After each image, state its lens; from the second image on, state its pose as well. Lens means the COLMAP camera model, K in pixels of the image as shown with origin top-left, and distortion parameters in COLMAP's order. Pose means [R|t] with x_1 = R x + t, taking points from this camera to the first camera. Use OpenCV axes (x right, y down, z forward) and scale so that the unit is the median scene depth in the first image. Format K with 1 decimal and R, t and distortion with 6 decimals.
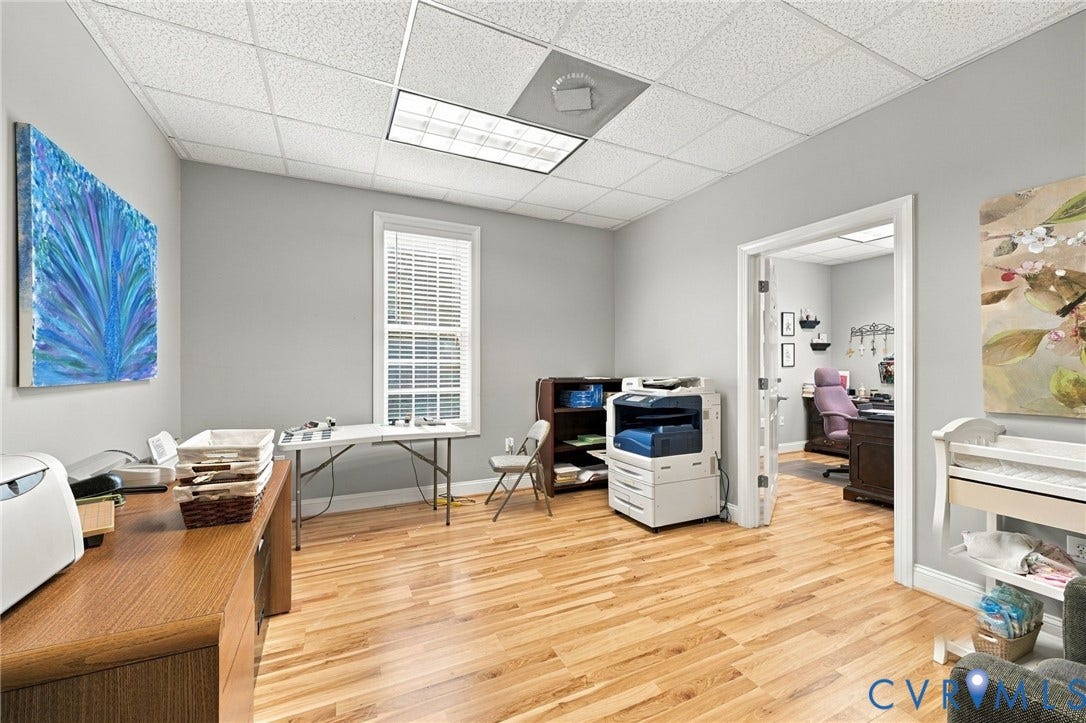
lens RADIAL K [[436.2, 0, 540.9], [0, 436.2, 360.9], [0, 0, 1]] dist [-0.001957, -0.000003]
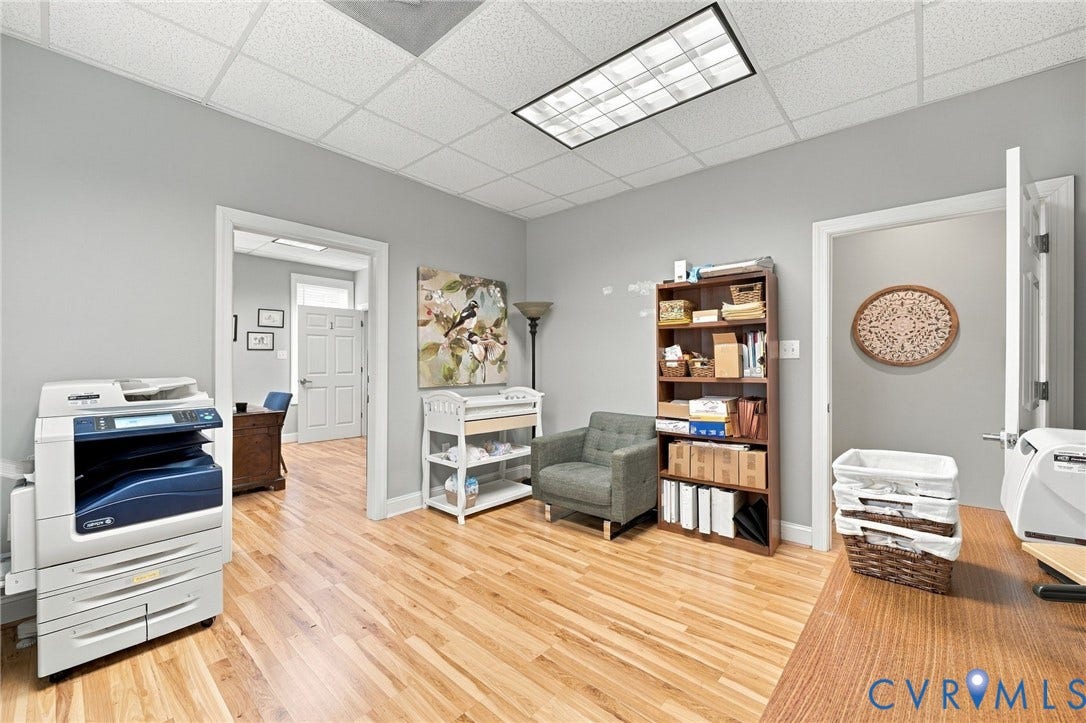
lens RADIAL K [[436.2, 0, 540.9], [0, 436.2, 360.9], [0, 0, 1]] dist [-0.001957, -0.000003]
pose [[-0.391834, 0.000208, 0.920036, -0.799889], [-0.012012, 0.999914, -0.005342, 0.013442], [-0.919958, -0.013145, -0.391798, 1.279352]]
